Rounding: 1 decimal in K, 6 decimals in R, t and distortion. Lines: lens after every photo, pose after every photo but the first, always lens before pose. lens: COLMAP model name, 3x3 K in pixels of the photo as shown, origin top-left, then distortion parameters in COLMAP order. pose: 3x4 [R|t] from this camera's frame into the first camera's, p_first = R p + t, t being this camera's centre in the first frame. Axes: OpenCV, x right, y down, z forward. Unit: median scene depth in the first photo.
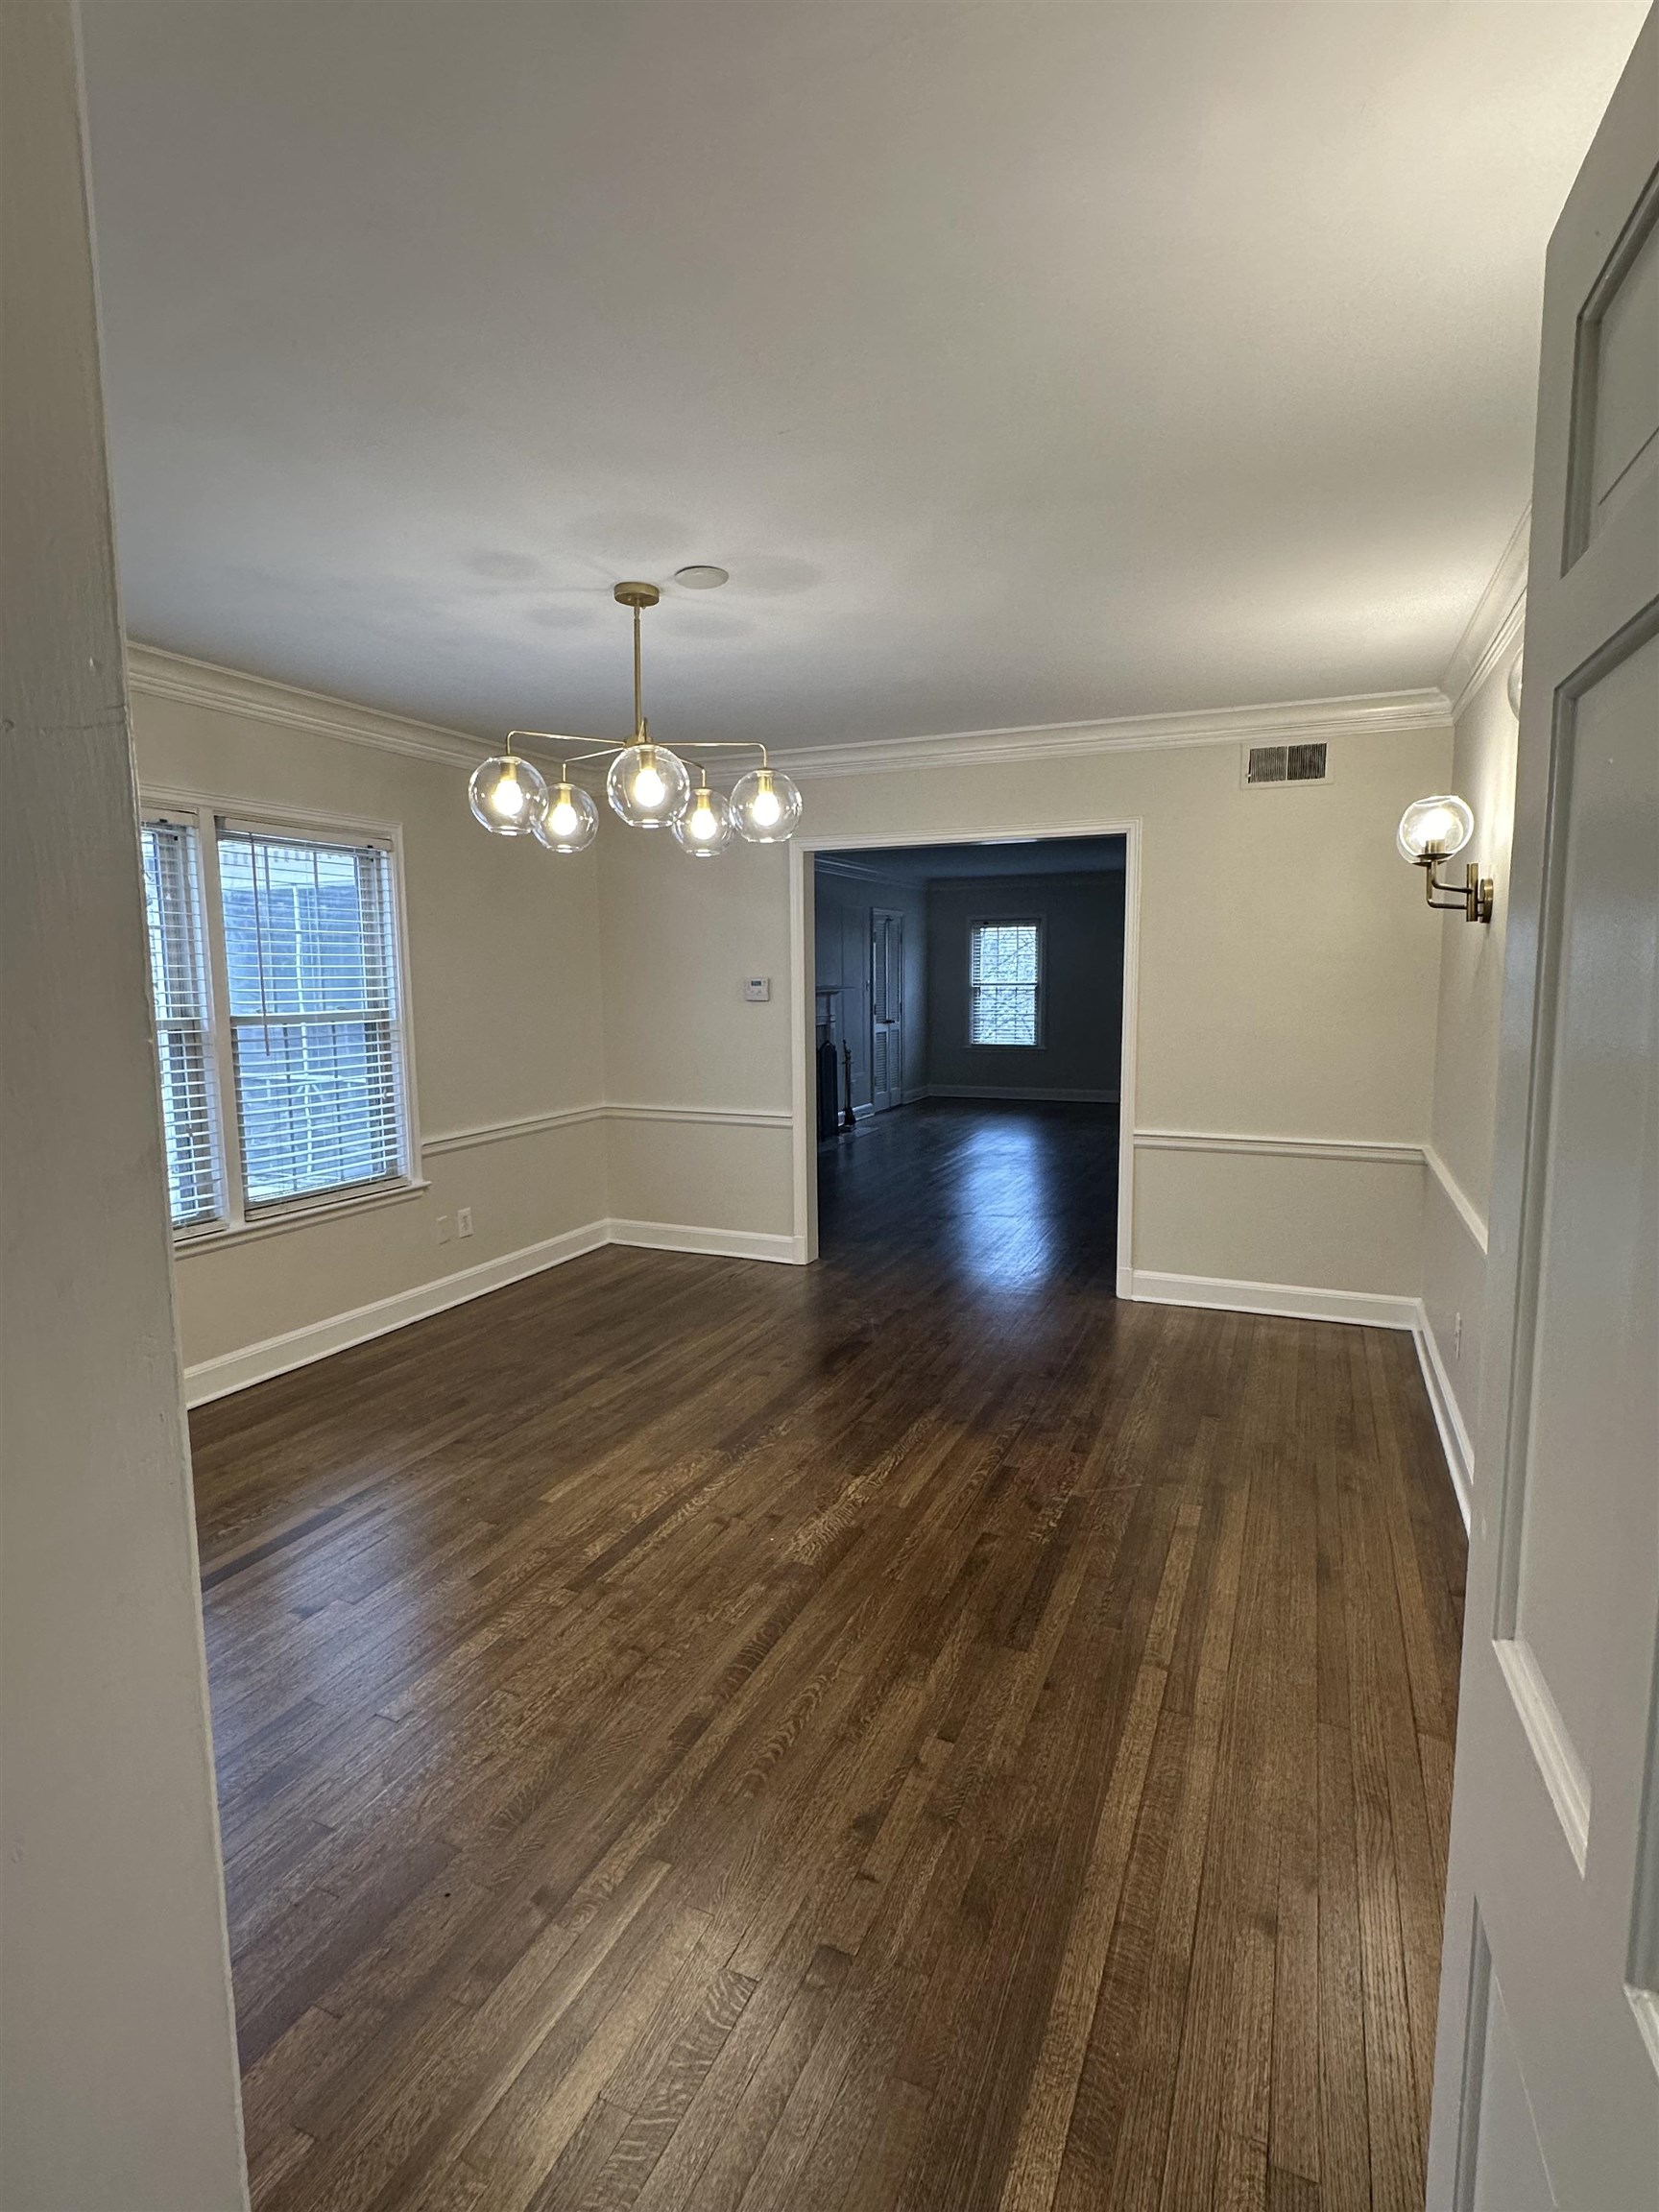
lens RADIAL K [[1115.2, 0, 837.0], [0, 1115.2, 1119.3], [0, 0, 1]] dist [0.000505, 0.000089]
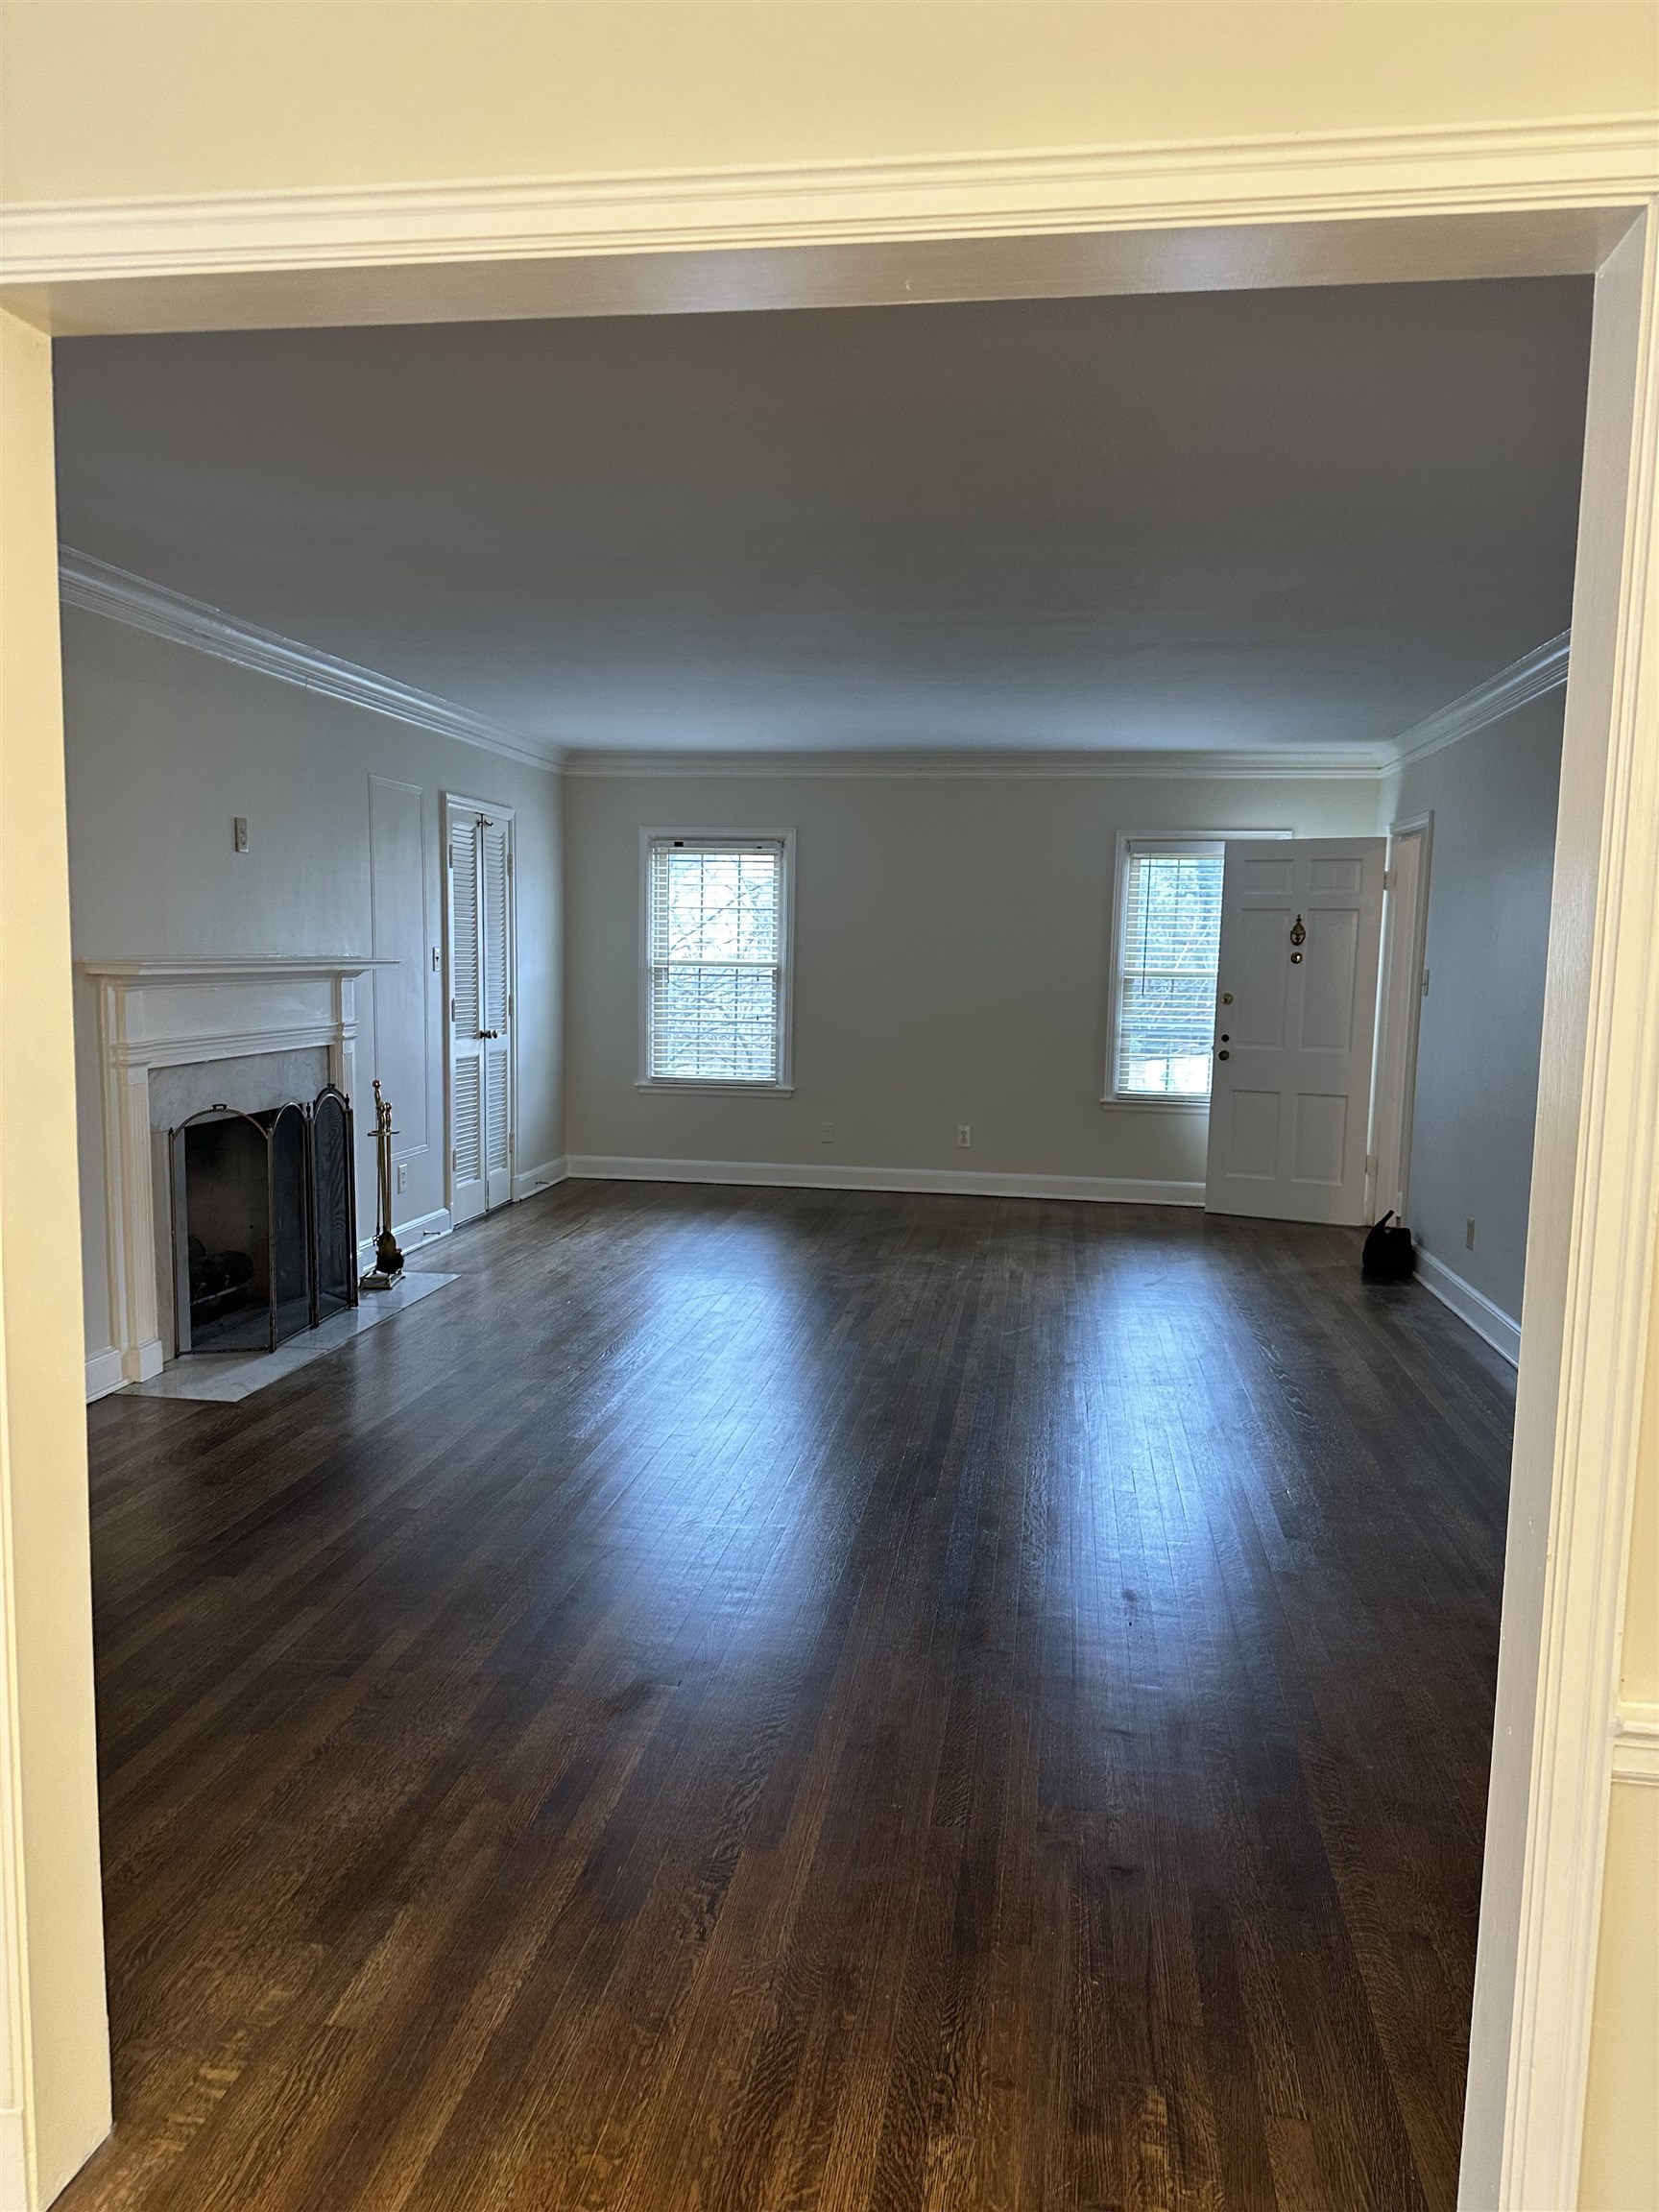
lens RADIAL K [[1517.2, 0, 848.6], [0, 1517.2, 1114.8], [0, 0, 1]] dist [0.011780, 0.000459]
pose [[0.963523, -0.000353, 0.267627, 0.022550], [0.005276, 0.999830, -0.017677, -0.040352], [-0.267575, 0.018444, 0.963360, 0.323223]]
